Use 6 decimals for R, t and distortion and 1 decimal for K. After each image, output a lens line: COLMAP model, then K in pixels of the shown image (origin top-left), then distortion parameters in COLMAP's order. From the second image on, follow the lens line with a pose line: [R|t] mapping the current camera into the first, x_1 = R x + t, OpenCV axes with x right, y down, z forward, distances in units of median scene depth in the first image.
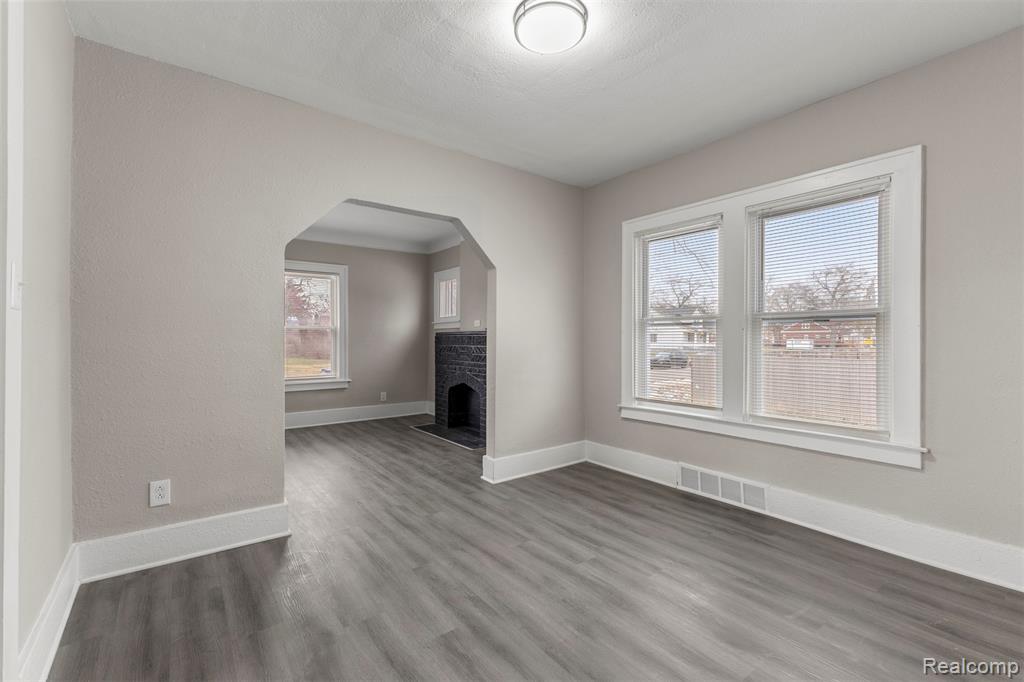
lens RADIAL K [[442.7, 0, 515.0], [0, 442.7, 338.6], [0, 0, 1]] dist [0.015934, -0.000414]
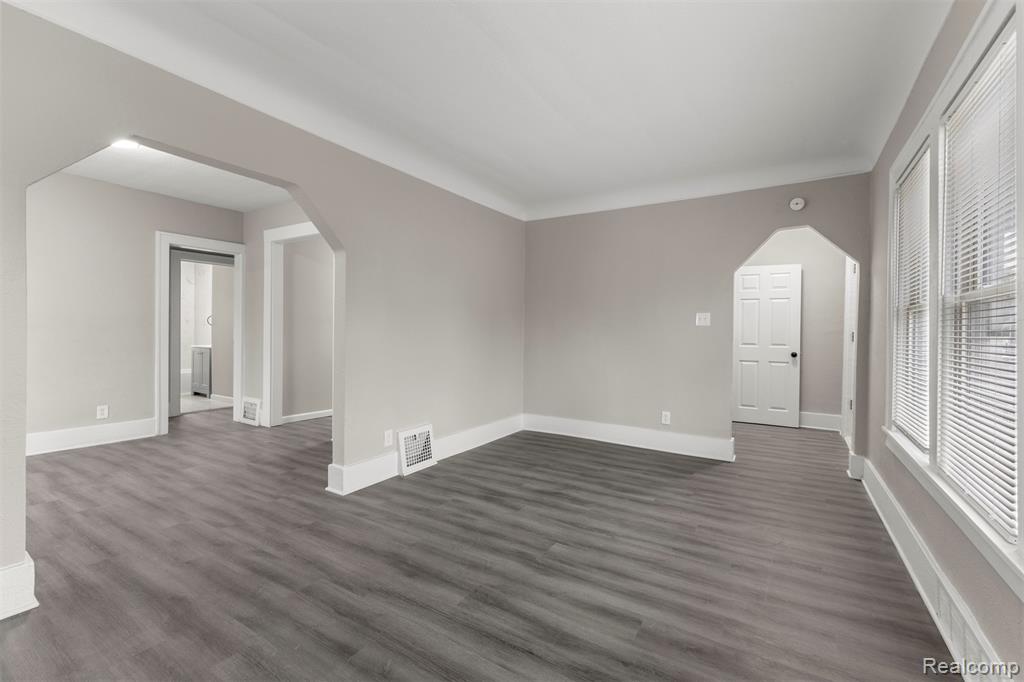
lens RADIAL K [[442.7, 0, 515.0], [0, 442.7, 338.6], [0, 0, 1]] dist [0.015934, -0.000414]
pose [[-0.934030, -0.007029, -0.357125, -0.468268], [-0.010270, 0.999922, 0.007178, 0.006973], [0.357046, 0.010372, -0.934029, 1.979814]]
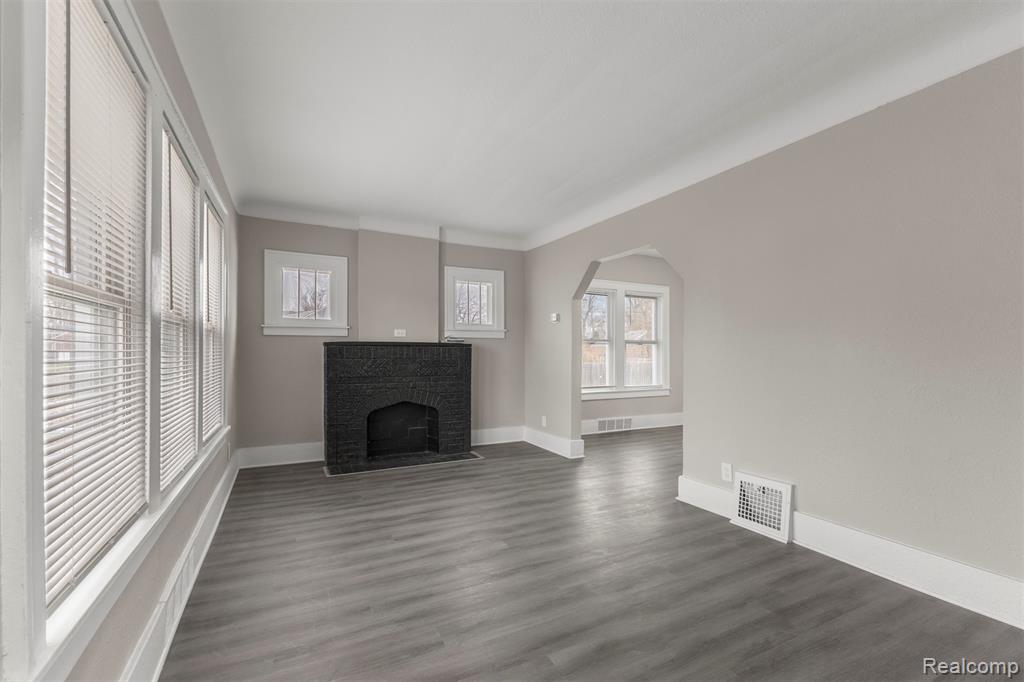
lens RADIAL K [[451.3, 0, 516.3], [0, 451.3, 348.7], [0, 0, 1]] dist [0.017350, -0.000503]
pose [[0.180248, 0.004383, 0.983611, -1.685668], [-0.006938, 0.999971, -0.003184, -0.003949], [-0.983597, -0.006250, 0.180274, 1.097555]]
